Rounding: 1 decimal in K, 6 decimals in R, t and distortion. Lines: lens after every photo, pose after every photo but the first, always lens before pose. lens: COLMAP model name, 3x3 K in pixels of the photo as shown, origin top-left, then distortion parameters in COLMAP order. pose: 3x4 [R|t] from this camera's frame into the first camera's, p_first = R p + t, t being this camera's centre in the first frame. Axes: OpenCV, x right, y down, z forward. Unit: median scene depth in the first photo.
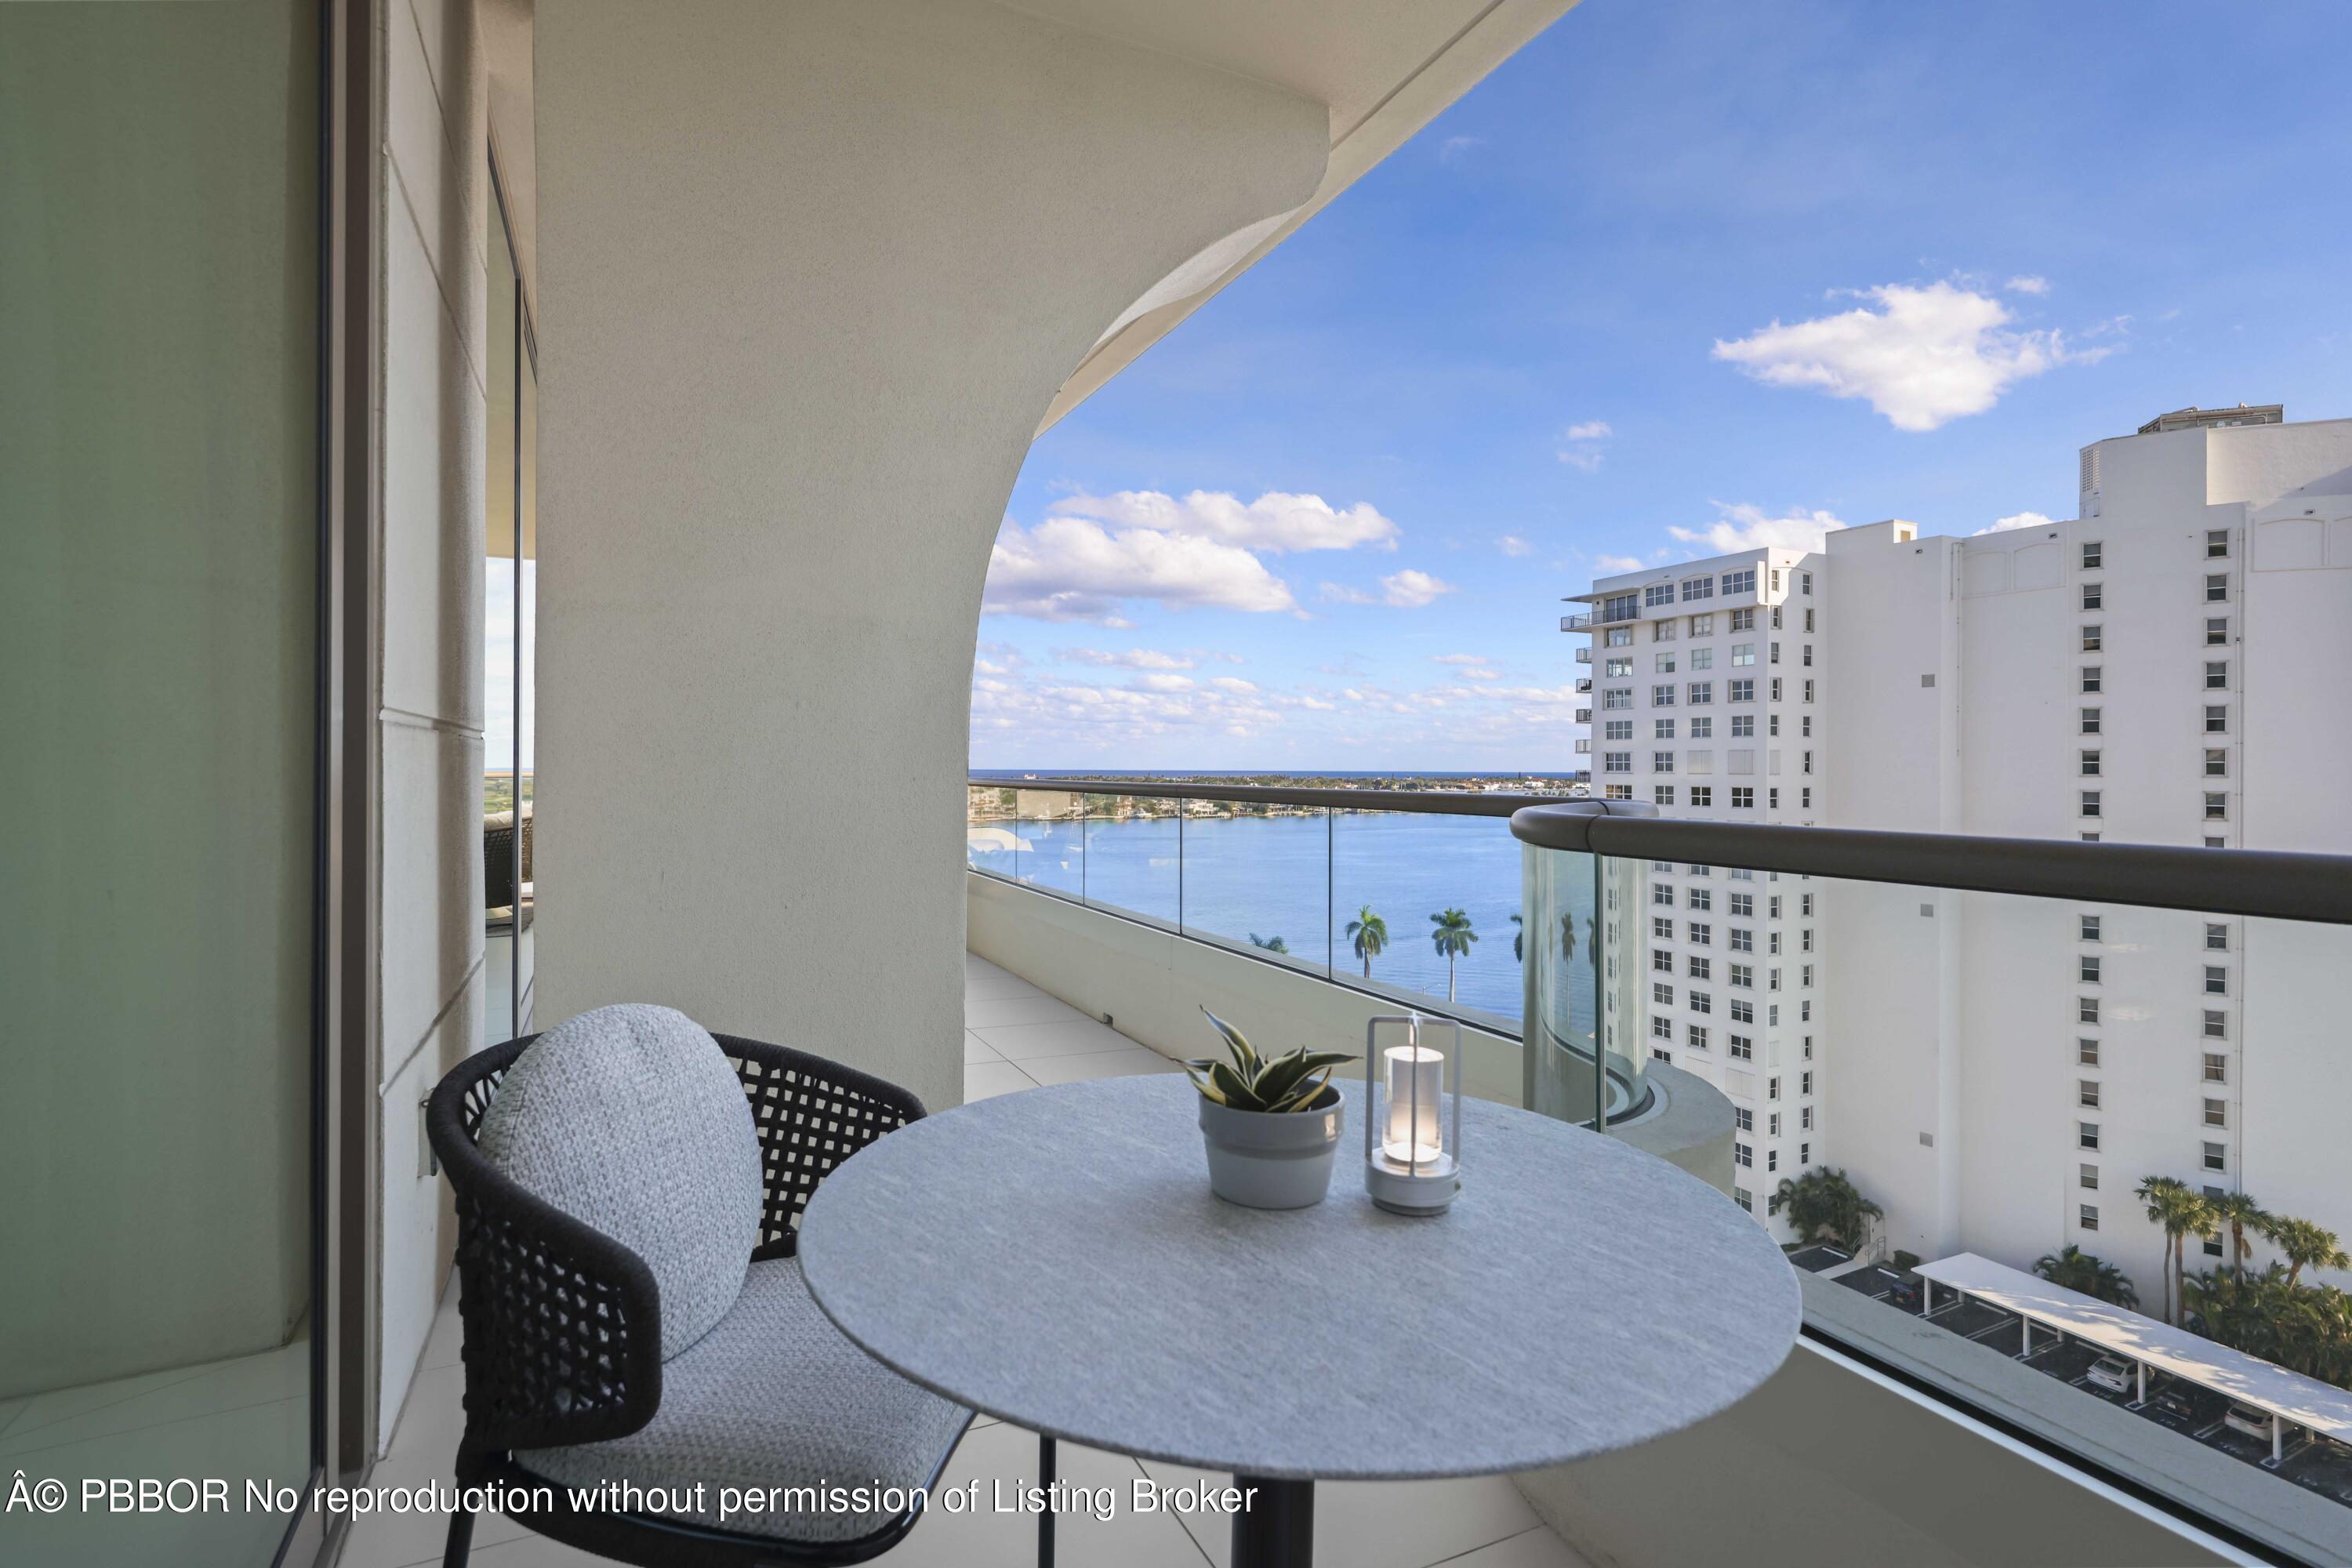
lens RADIAL K [[1171.5, 0, 1159.2], [0, 1171.5, 770.1], [0, 0, 1]] dist [0.003003, -0.003683]
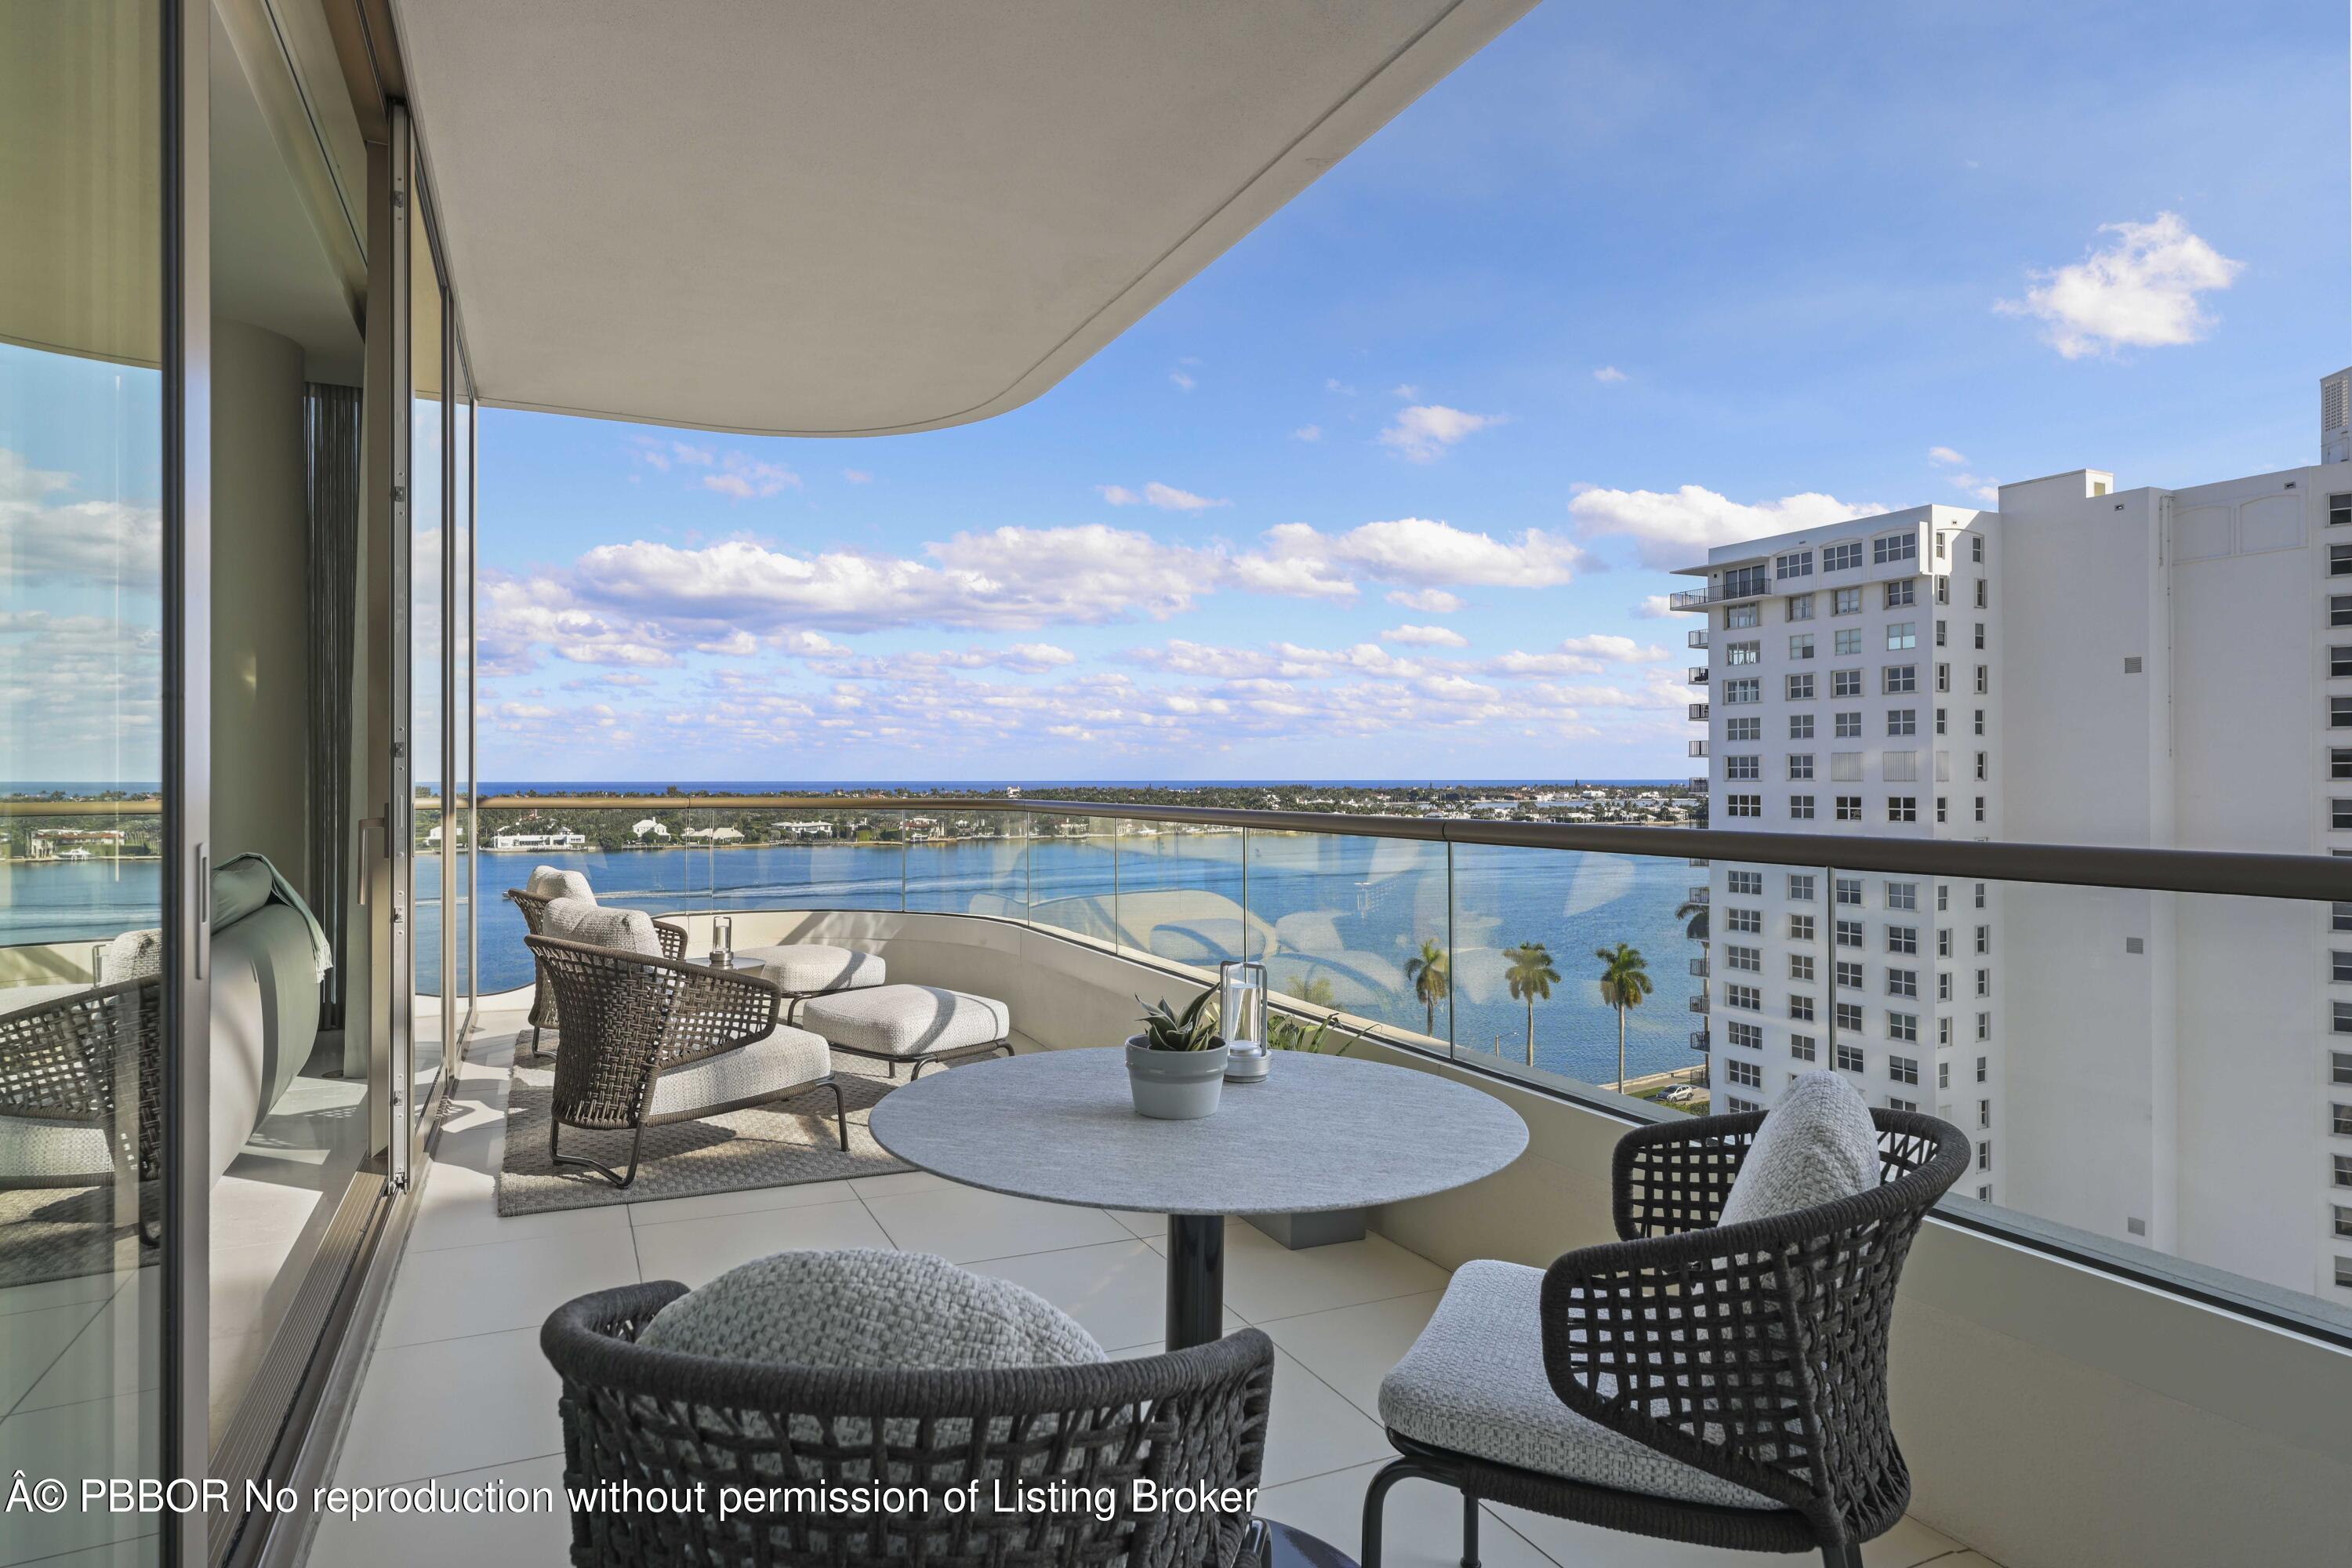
lens RADIAL K [[1298.3, 0, 1188.5], [0, 1298.3, 766.4], [0, 0, 1]] dist [0.012777, -0.002327]
pose [[0.999594, -0.006760, 0.027684, -0.027133], [0.007081, 0.999909, -0.011516, 0.000325], [-0.027603, 0.011707, 0.999550, 0.096450]]
